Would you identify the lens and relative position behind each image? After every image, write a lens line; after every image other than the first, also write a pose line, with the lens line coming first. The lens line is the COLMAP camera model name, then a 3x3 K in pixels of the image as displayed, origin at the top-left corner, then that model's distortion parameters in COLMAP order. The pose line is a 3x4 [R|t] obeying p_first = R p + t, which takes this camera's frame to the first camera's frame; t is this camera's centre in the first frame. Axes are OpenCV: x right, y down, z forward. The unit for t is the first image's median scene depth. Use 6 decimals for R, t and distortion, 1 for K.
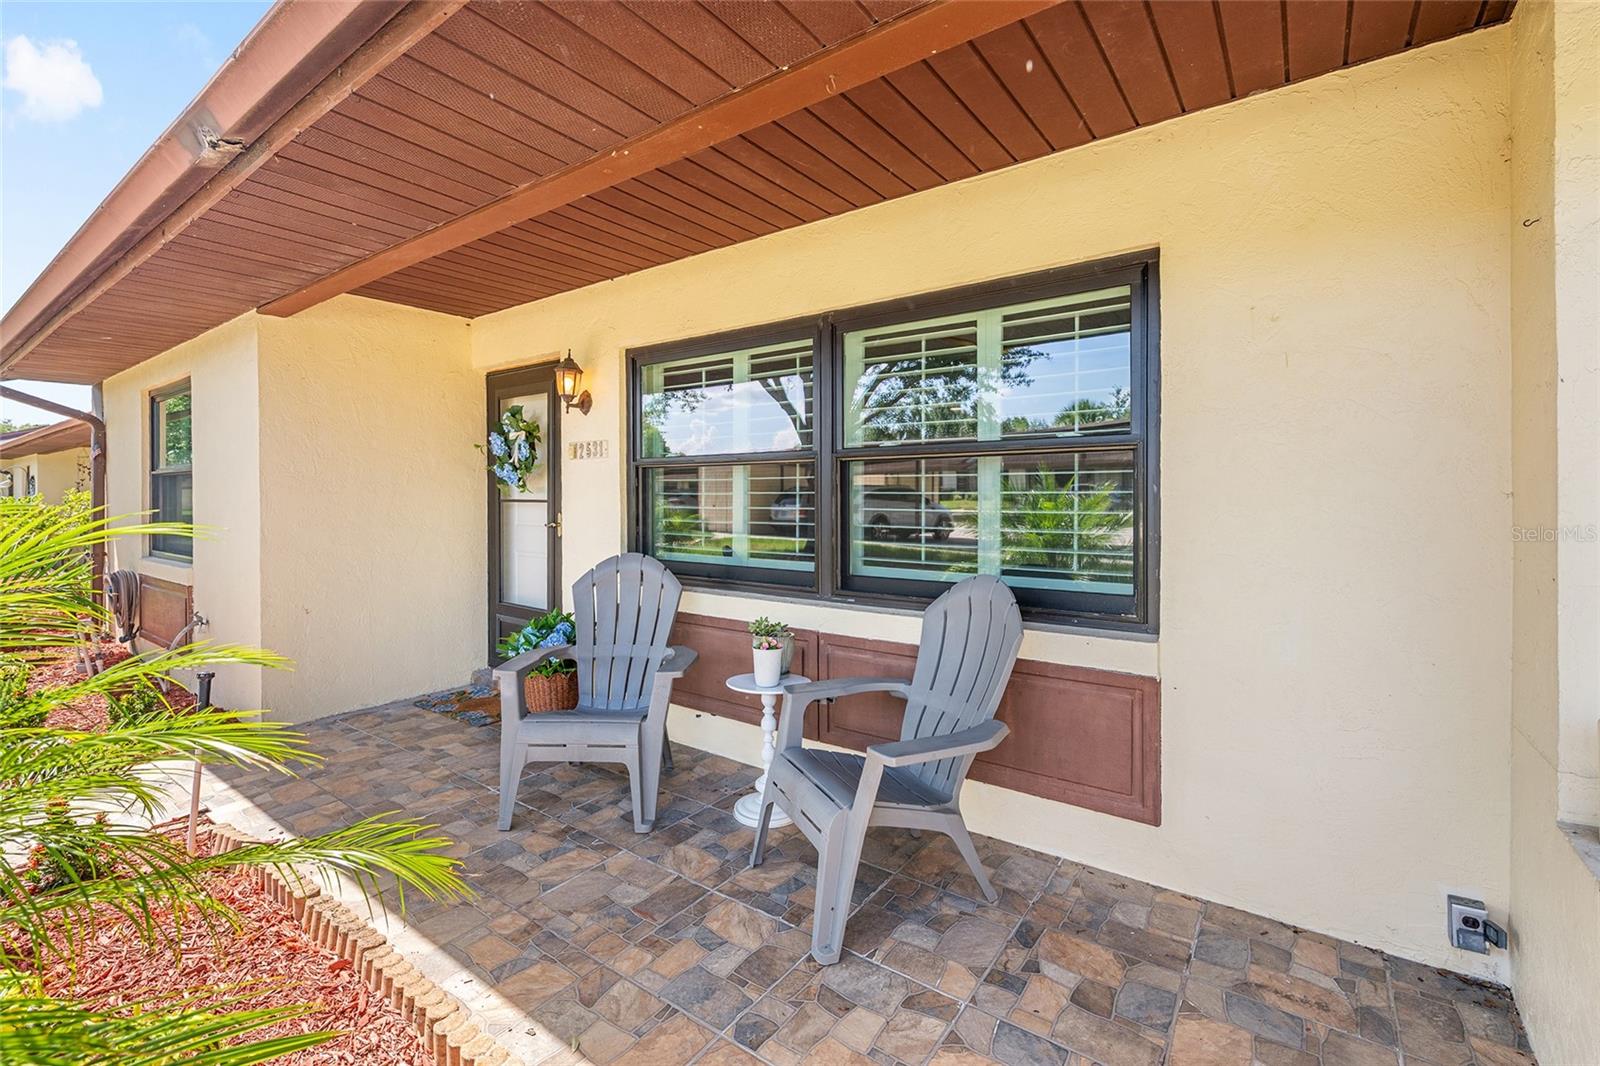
lens RADIAL K [[709.3, 0, 812.0], [0, 709.3, 479.6], [0, 0, 1]] dist [-0.003269, -0.000741]
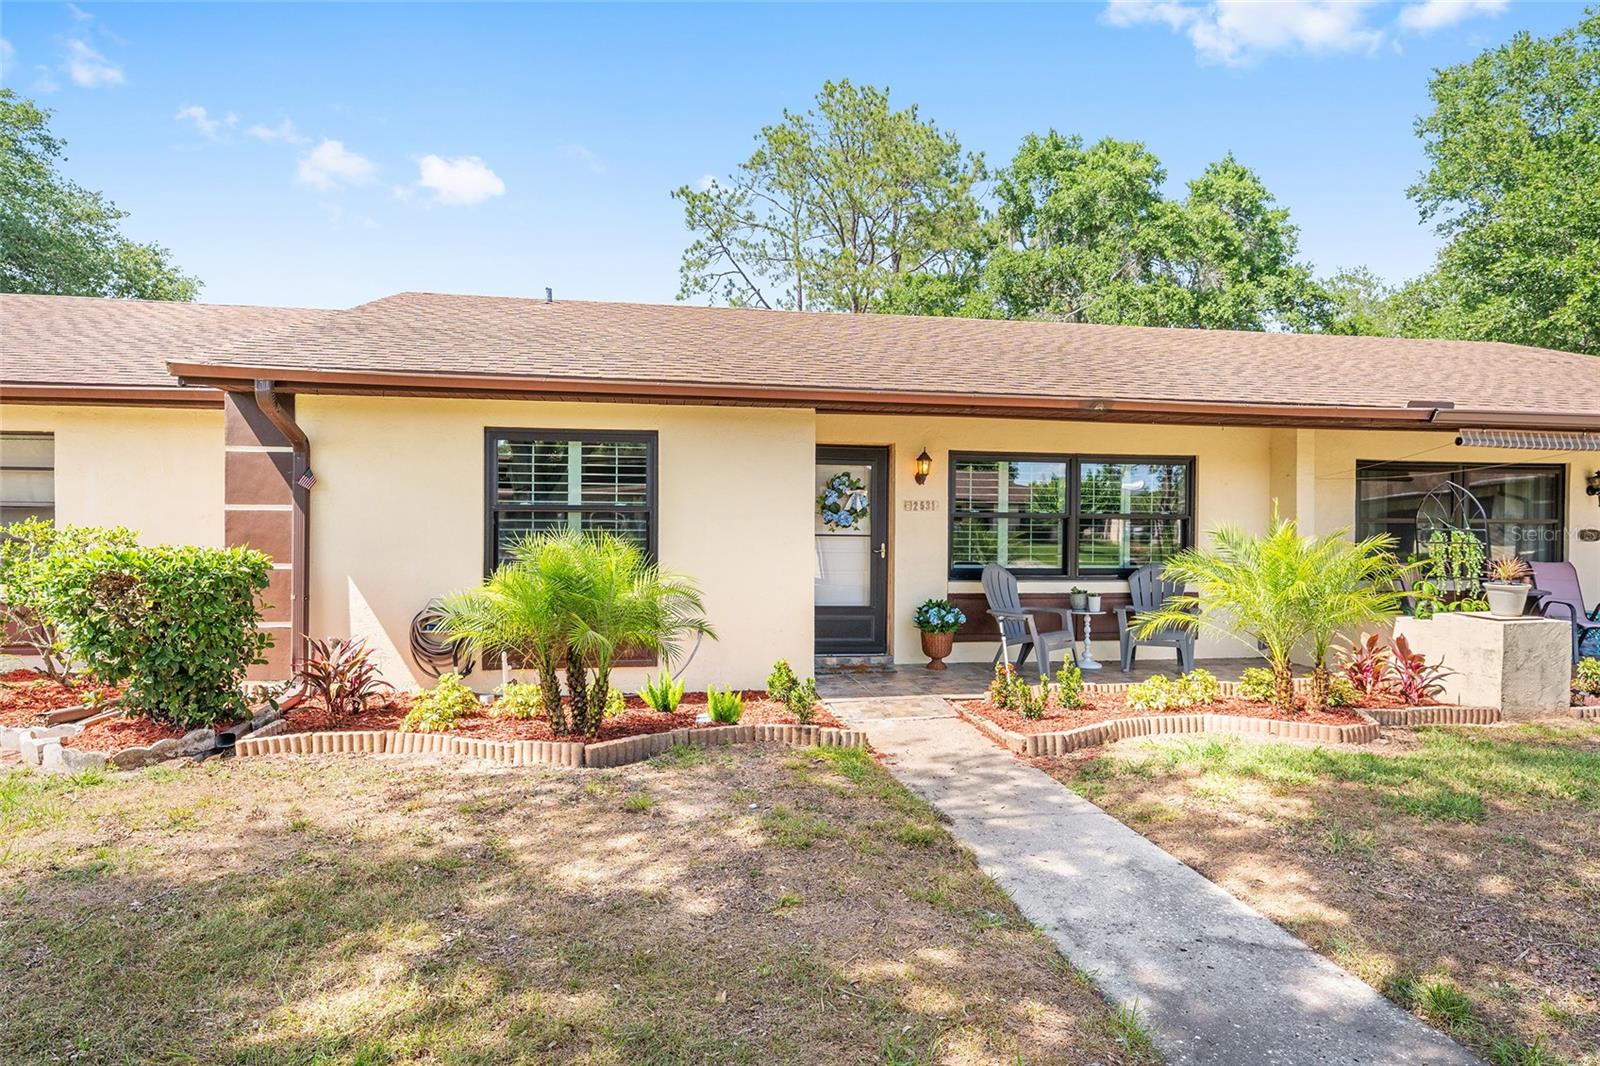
lens RADIAL K [[892.8, 0, 872.9], [0, 892.8, 487.2], [0, 0, 1]] dist [0.006181, -0.003475]
pose [[0.673192, 0.034306, 0.738671, -3.208677], [-0.027612, 0.999393, -0.021250, -0.061691], [-0.738952, -0.006091, 0.673731, -0.571856]]
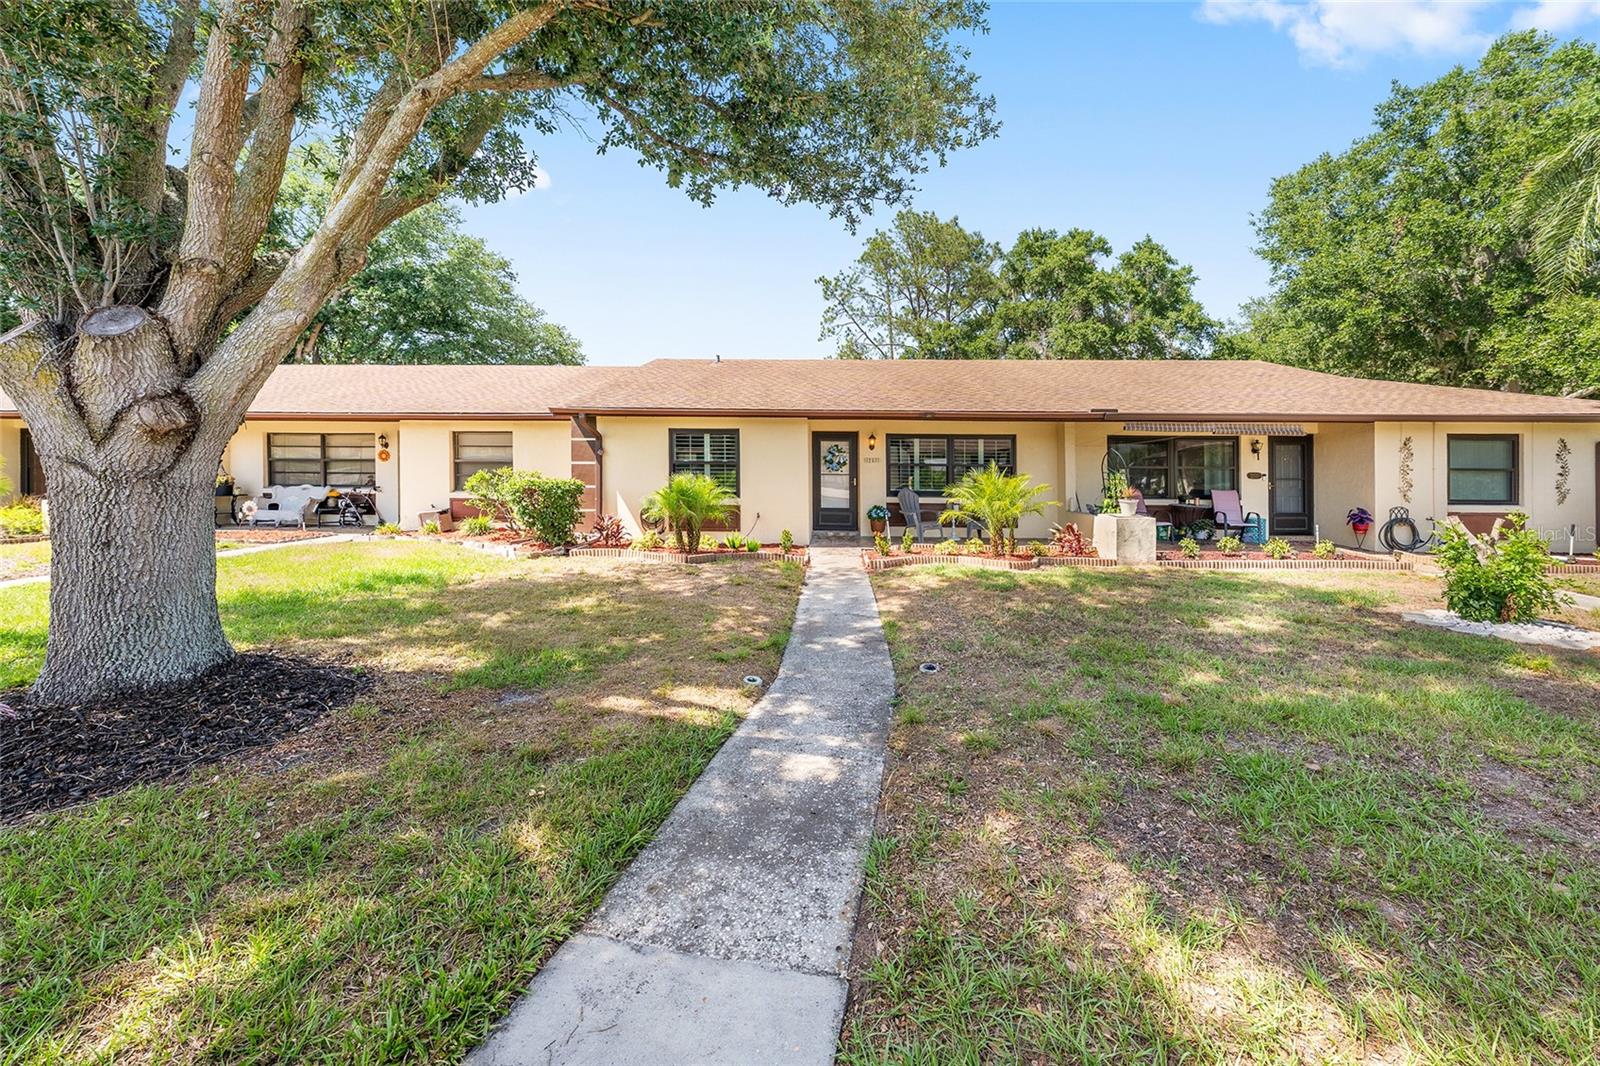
lens RADIAL K [[550.7, 0, 865.5], [0, 550.7, 436.2], [0, 0, 1]] dist [-0.002157, 0.000642]
pose [[0.792293, 0.034906, 0.609141, -3.305625], [-0.025098, 0.999382, -0.024625, -0.153067], [-0.609624, 0.004222, 0.792679, -1.898071]]
